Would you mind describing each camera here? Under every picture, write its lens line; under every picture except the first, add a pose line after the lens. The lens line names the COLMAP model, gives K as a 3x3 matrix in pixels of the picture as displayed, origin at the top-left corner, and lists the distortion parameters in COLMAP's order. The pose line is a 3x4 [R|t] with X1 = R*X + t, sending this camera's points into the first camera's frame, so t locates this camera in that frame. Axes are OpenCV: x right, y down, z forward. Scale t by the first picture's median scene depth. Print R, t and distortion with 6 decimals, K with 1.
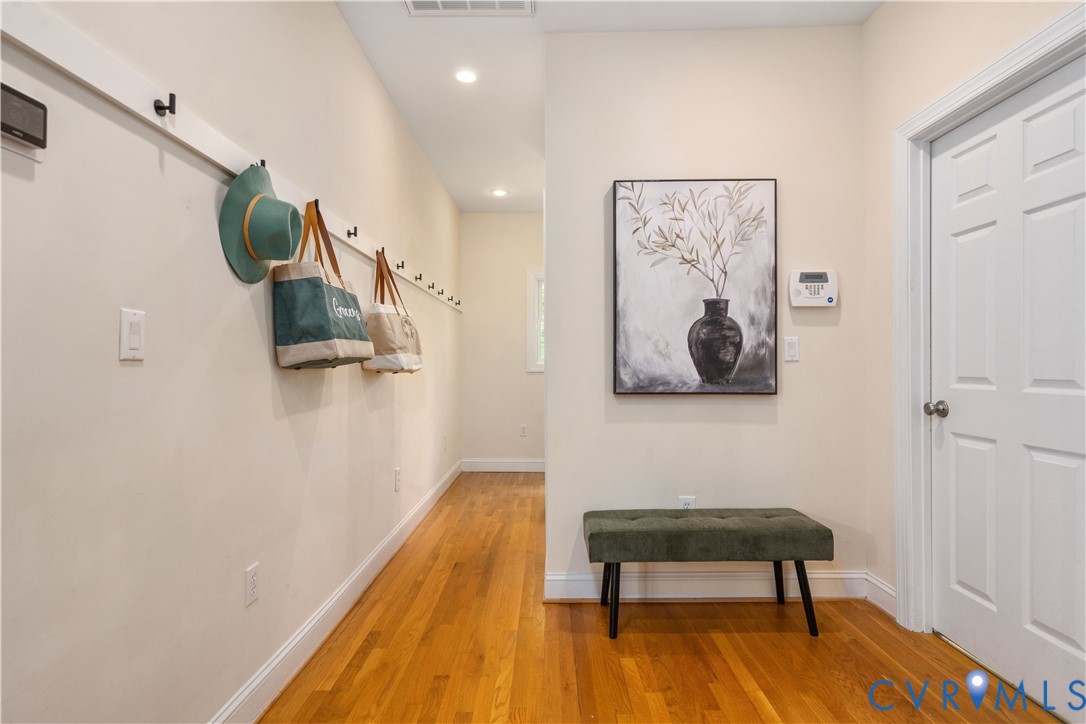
lens RADIAL K [[541.8, 0, 540.3], [0, 541.8, 360.6], [0, 0, 1]] dist [0.003087, 0.000772]
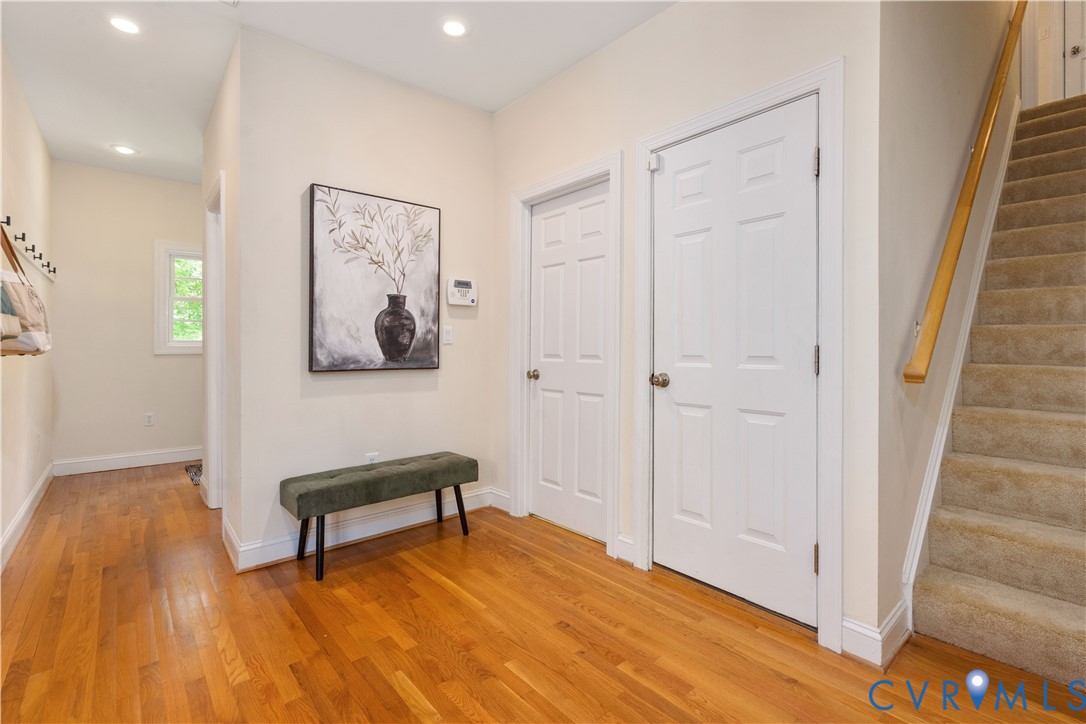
lens RADIAL K [[484.6, 0, 544.3], [0, 484.6, 353.6], [0, 0, 1]] dist [-0.004666, 0.002054]
pose [[0.753066, -0.005968, 0.657918, -0.164358], [-0.007324, 0.999821, 0.017453, 0.002146], [-0.657904, -0.017962, 0.752887, -0.084375]]
